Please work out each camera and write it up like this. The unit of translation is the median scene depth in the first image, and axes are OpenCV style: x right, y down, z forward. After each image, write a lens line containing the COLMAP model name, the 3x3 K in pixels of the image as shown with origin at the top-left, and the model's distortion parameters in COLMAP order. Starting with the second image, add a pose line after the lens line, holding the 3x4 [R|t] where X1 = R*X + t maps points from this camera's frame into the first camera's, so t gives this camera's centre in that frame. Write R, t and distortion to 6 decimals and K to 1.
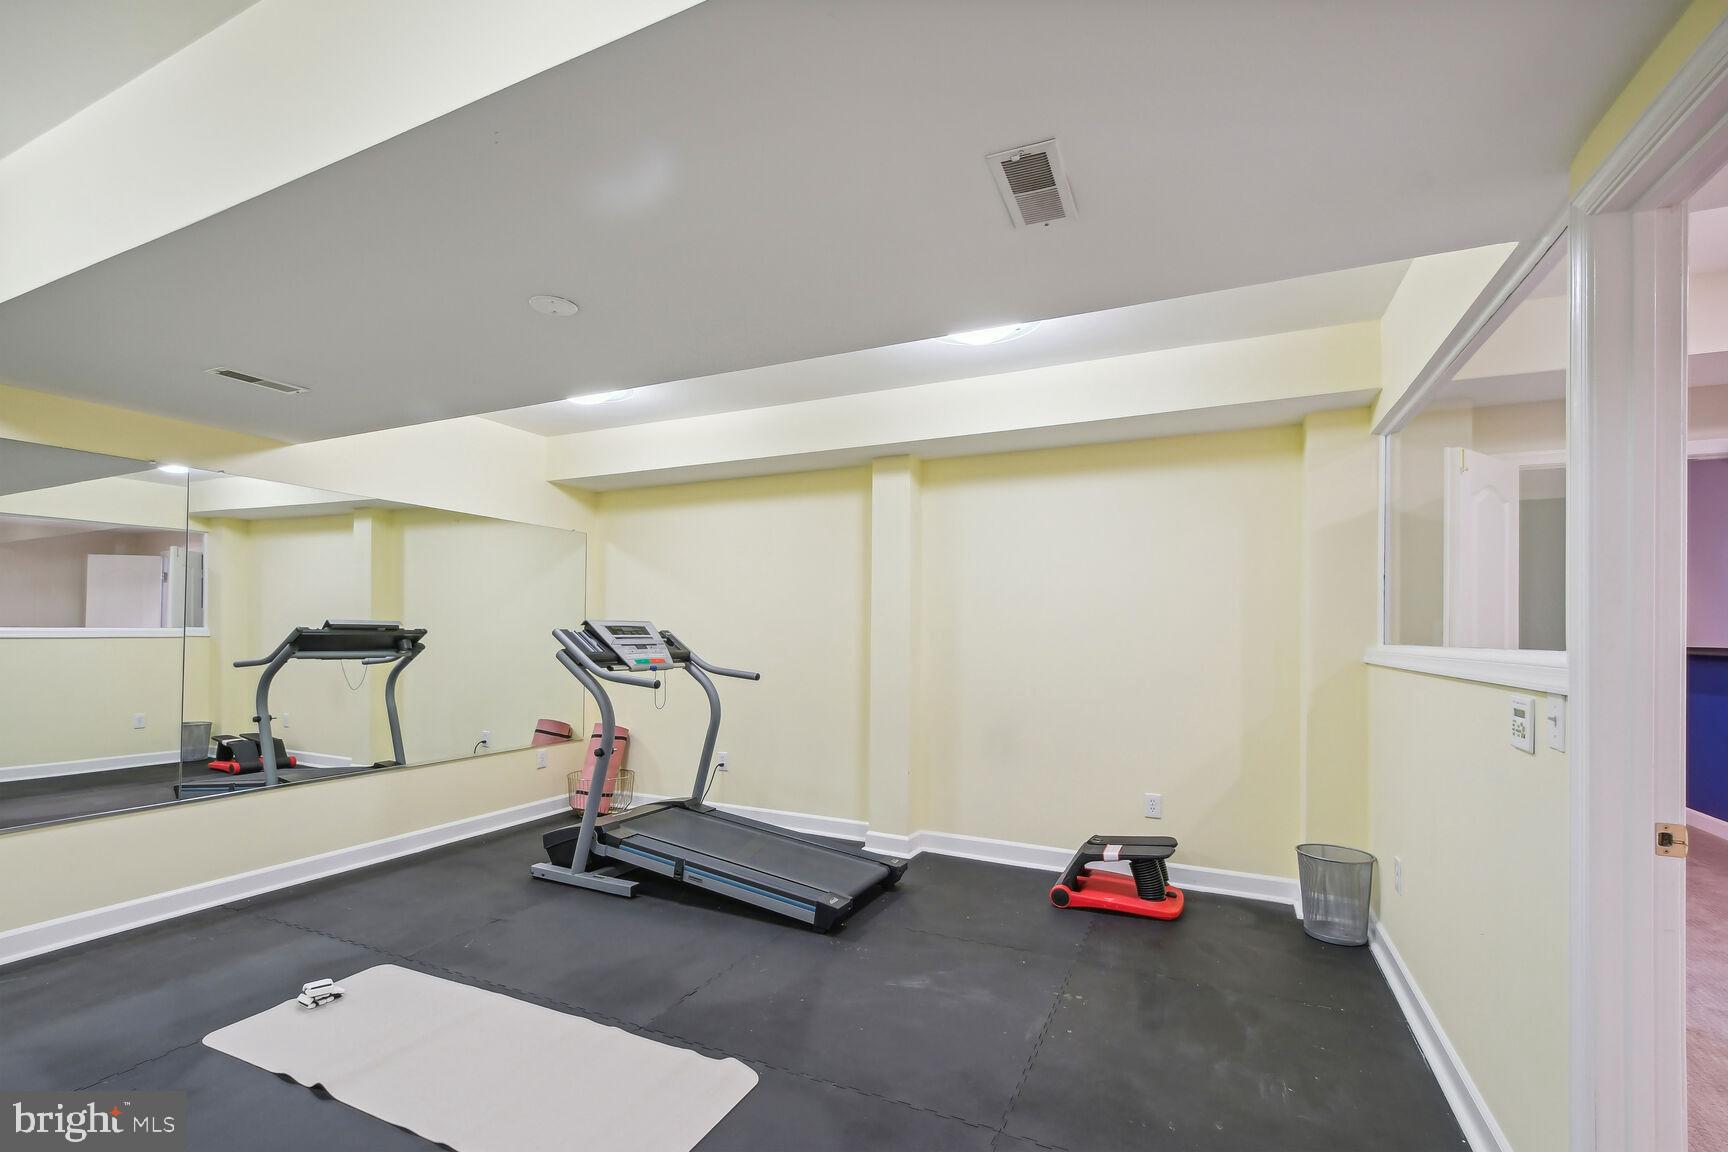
lens RADIAL K [[761.8, 0, 863.8], [0, 761.8, 634.6], [0, 0, 1]] dist [-0.001072, -0.000148]
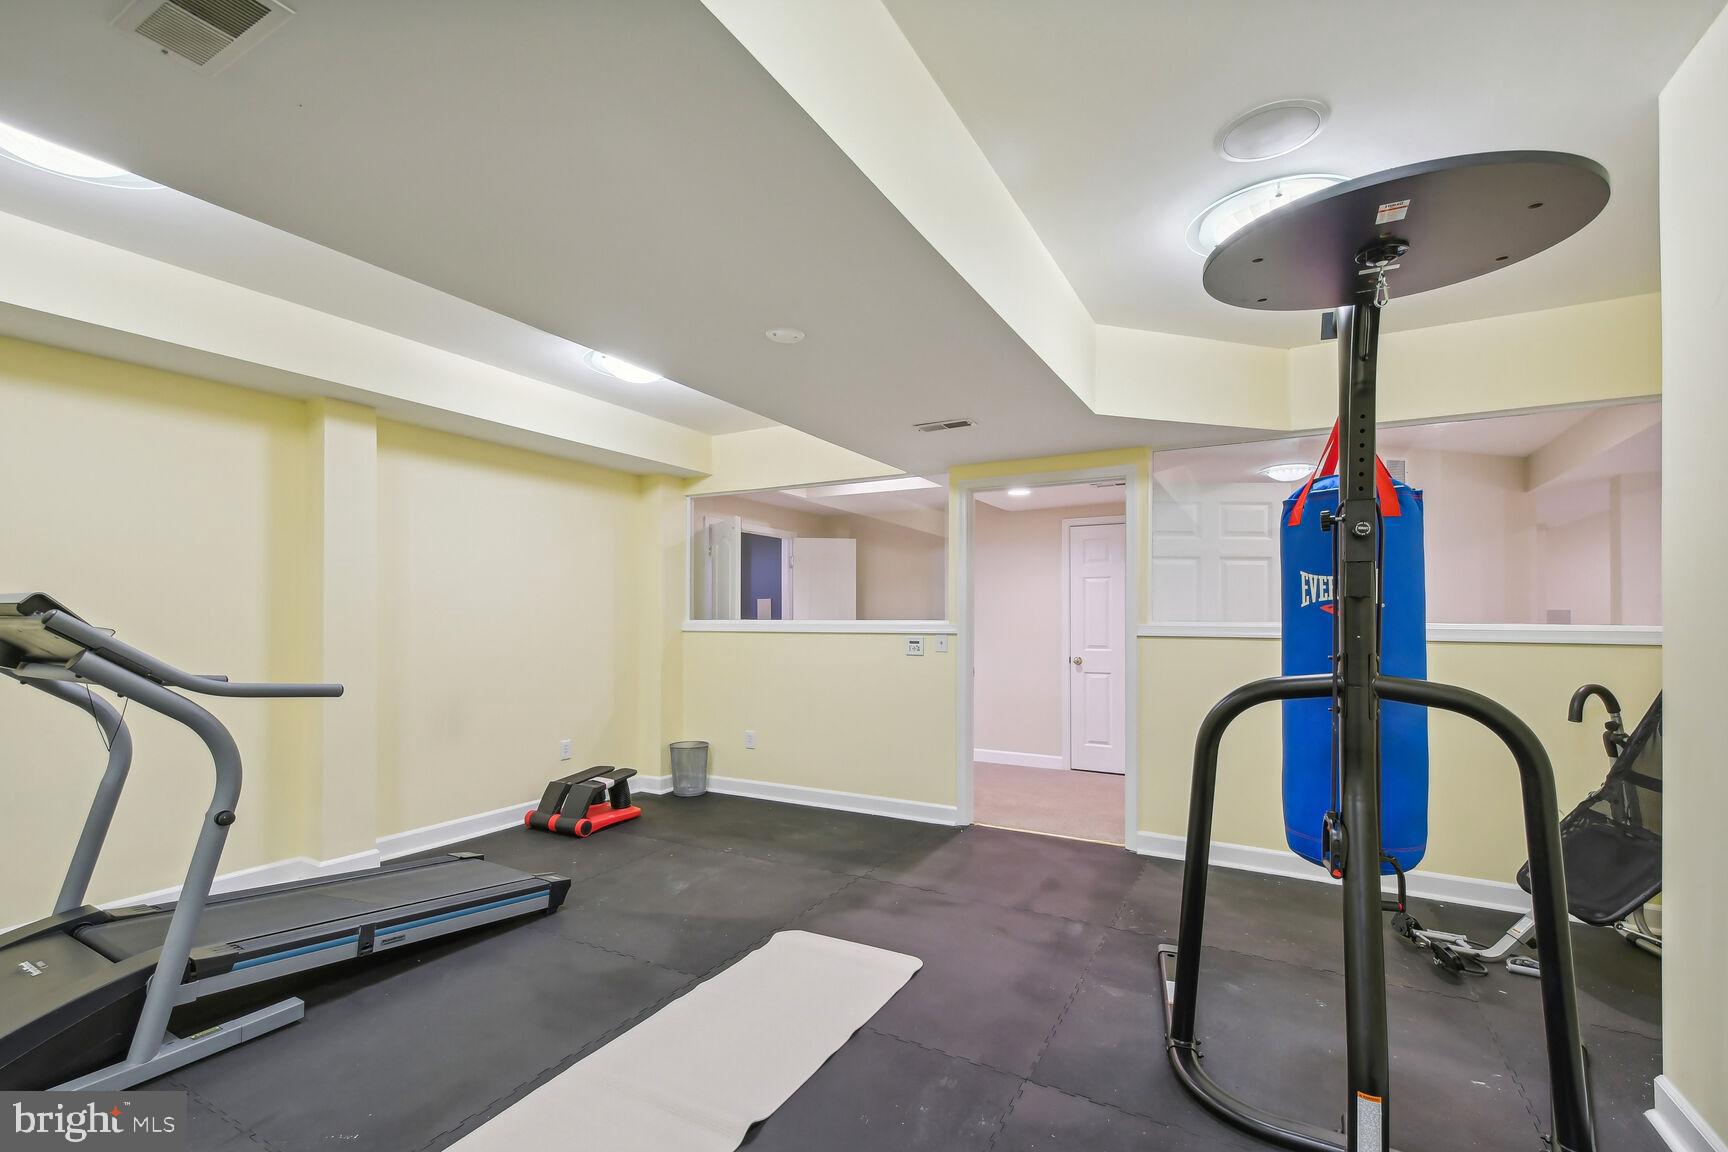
lens RADIAL K [[745.8, 0, 863.6], [0, 745.8, 616.7], [0, 0, 1]] dist [-0.000343, -0.000098]
pose [[0.066626, -0.009347, 0.997734, -0.941033], [0.001009, 0.999956, 0.009301, -0.008293], [-0.997778, 0.000387, 0.066632, 0.487232]]
